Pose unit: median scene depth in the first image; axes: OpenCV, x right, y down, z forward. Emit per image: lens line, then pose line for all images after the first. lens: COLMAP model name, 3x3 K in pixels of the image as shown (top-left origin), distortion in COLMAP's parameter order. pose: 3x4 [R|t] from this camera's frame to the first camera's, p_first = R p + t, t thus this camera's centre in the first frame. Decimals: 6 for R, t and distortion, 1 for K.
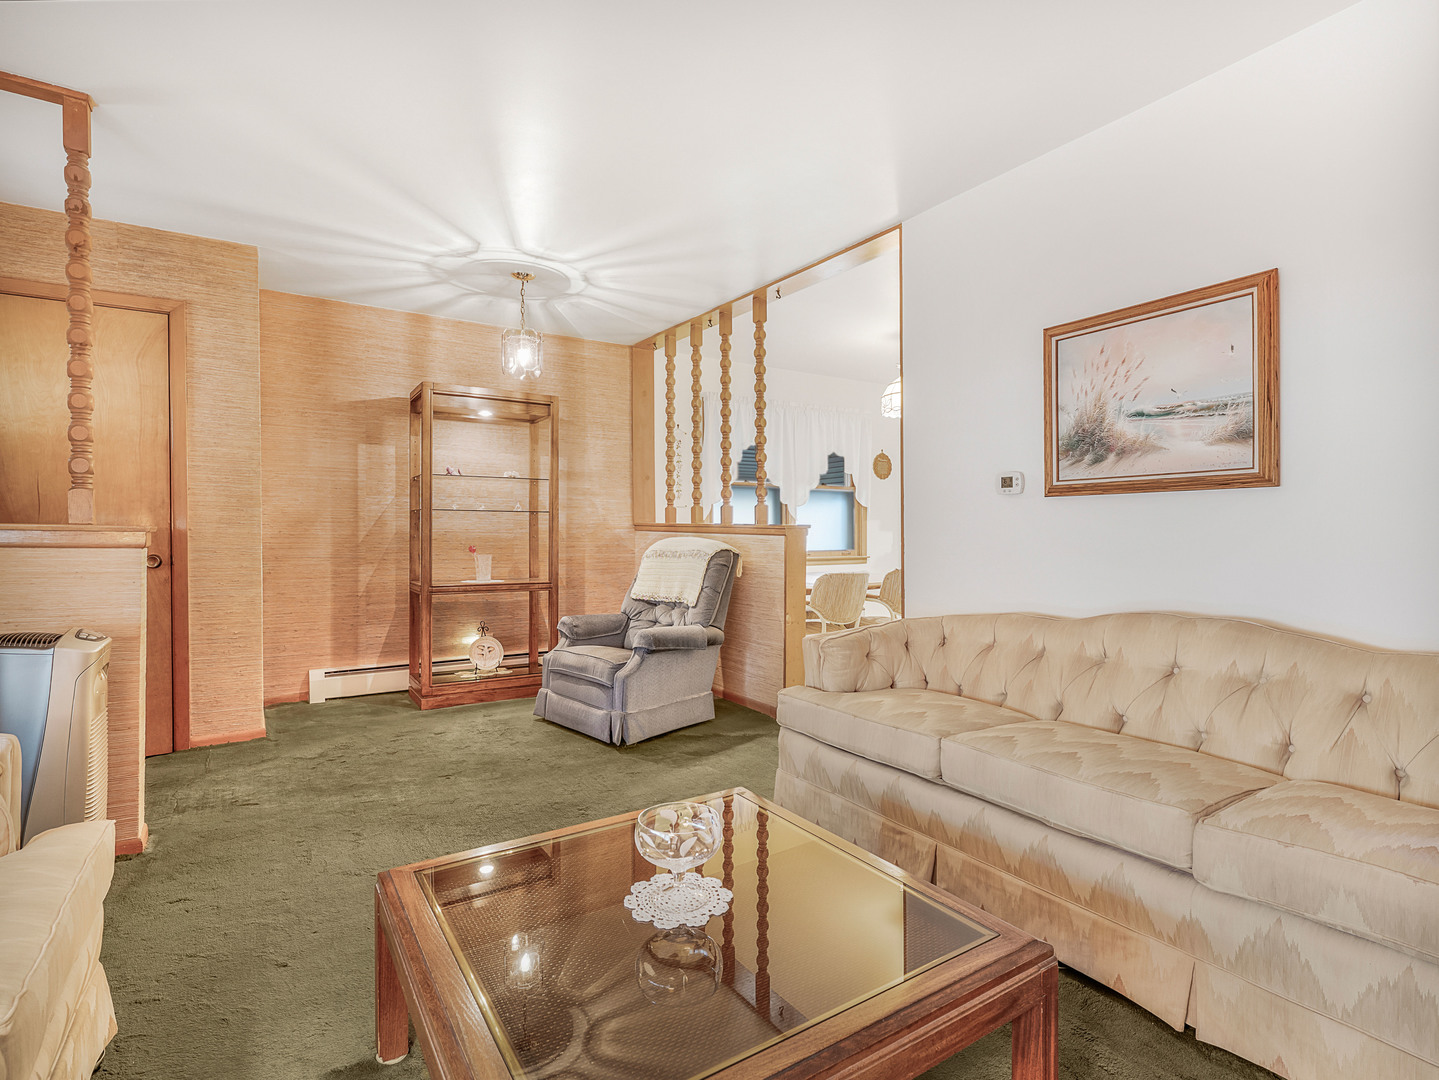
lens RADIAL K [[745.5, 0, 714.8], [0, 745.5, 543.5], [0, 0, 1]] dist [0.011074, -0.001051]
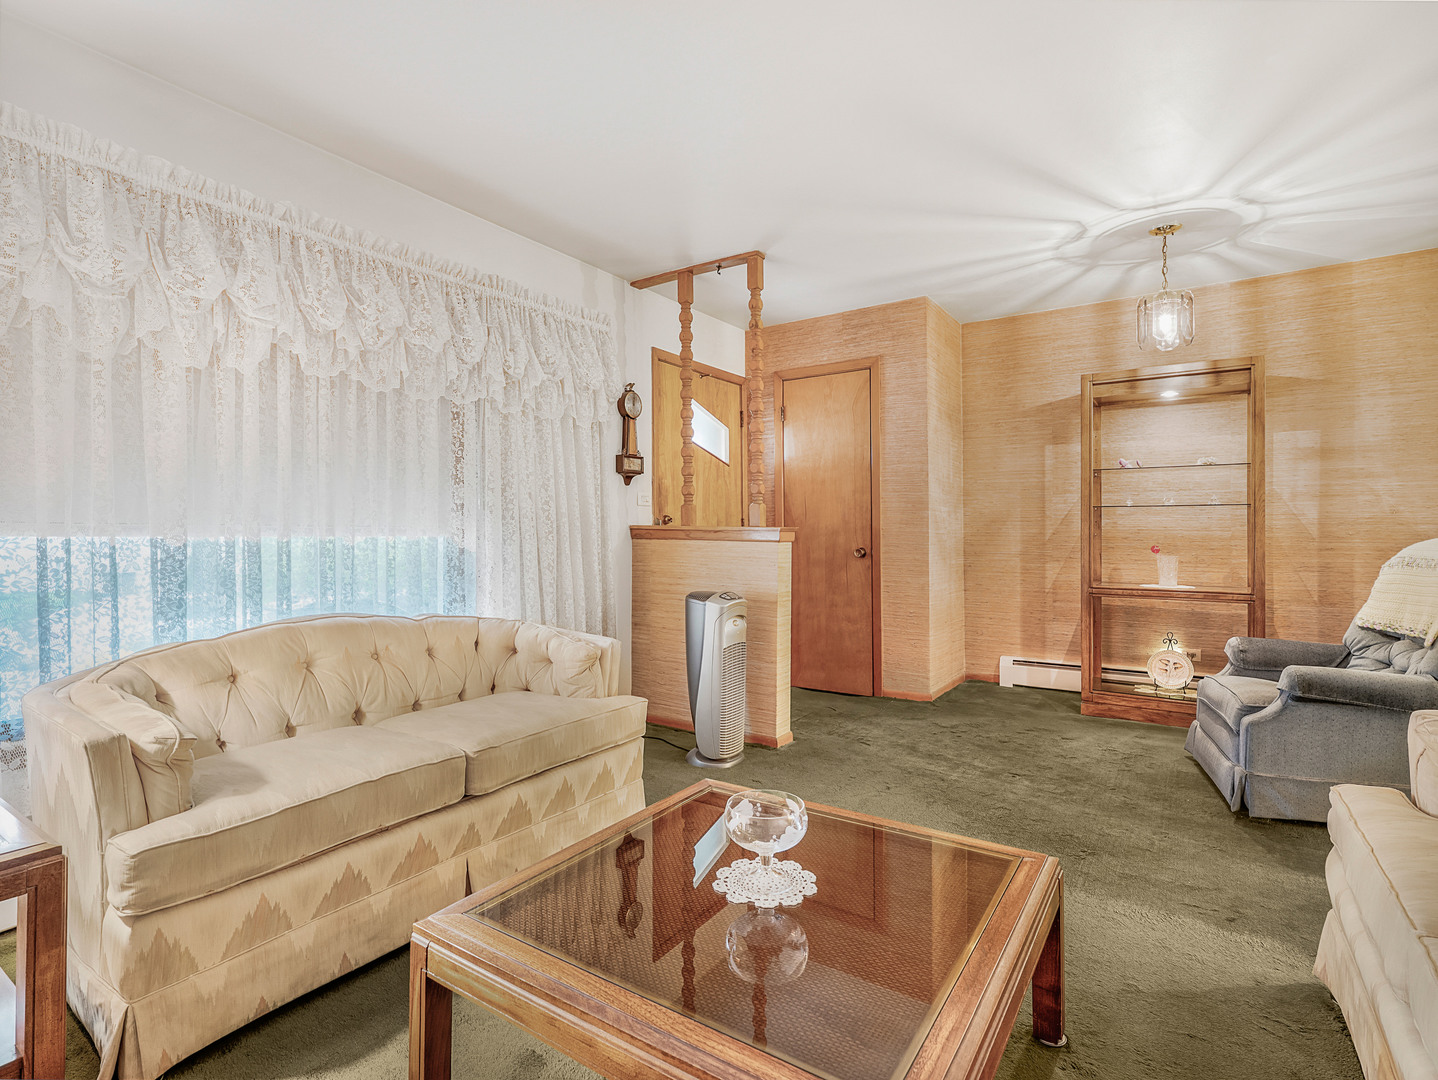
lens RADIAL K [[745.0, 0, 718.4], [0, 745.0, 538.6], [0, 0, 1]] dist [0.011074, -0.001051]
pose [[0.385709, 0.007580, -0.922589, 0.324631], [-0.011140, 0.999932, 0.003559, -0.002981], [0.922553, 0.008905, 0.385767, 0.194972]]
